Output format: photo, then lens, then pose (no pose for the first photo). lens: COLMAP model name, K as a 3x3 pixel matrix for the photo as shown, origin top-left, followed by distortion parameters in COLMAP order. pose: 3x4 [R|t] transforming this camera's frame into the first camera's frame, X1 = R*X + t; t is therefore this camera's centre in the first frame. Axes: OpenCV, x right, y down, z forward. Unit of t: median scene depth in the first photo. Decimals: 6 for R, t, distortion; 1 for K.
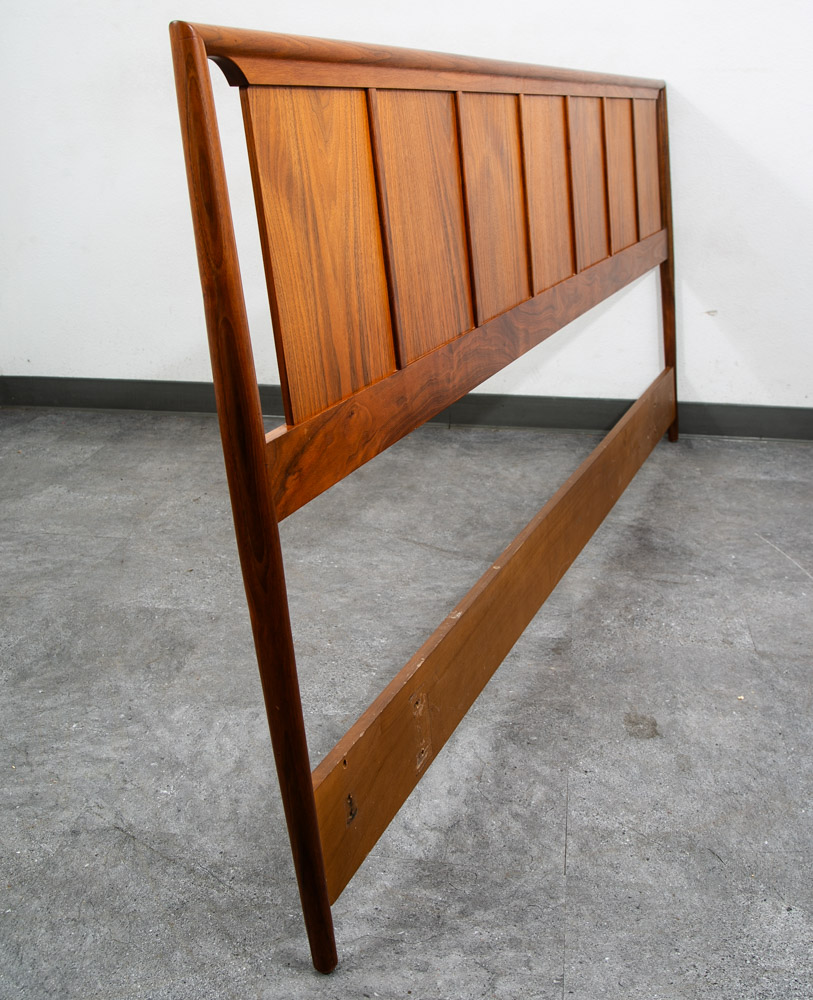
lens RADIAL K [[1111.2, 0, 405.9], [0, 1111.2, 497.6], [0, 0, 1]] dist [-0.060847, 0.000000]
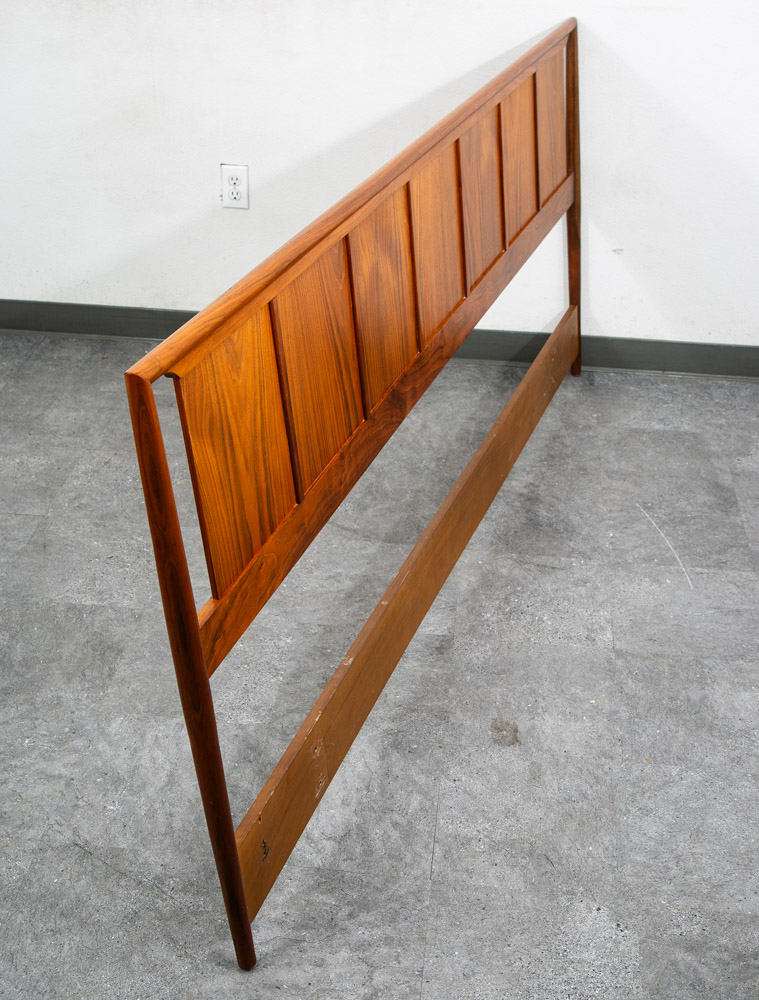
lens RADIAL K [[1315.5, 0, 374.9], [0, 1315.5, 493.3], [0, 0, 1]] dist [0.025382, 0.000000]
pose [[0.999080, -0.006219, 0.042427, 0.012576], [-0.002068, 0.981288, 0.192536, -0.310061], [-0.042830, -0.192446, 0.980372, -0.331589]]
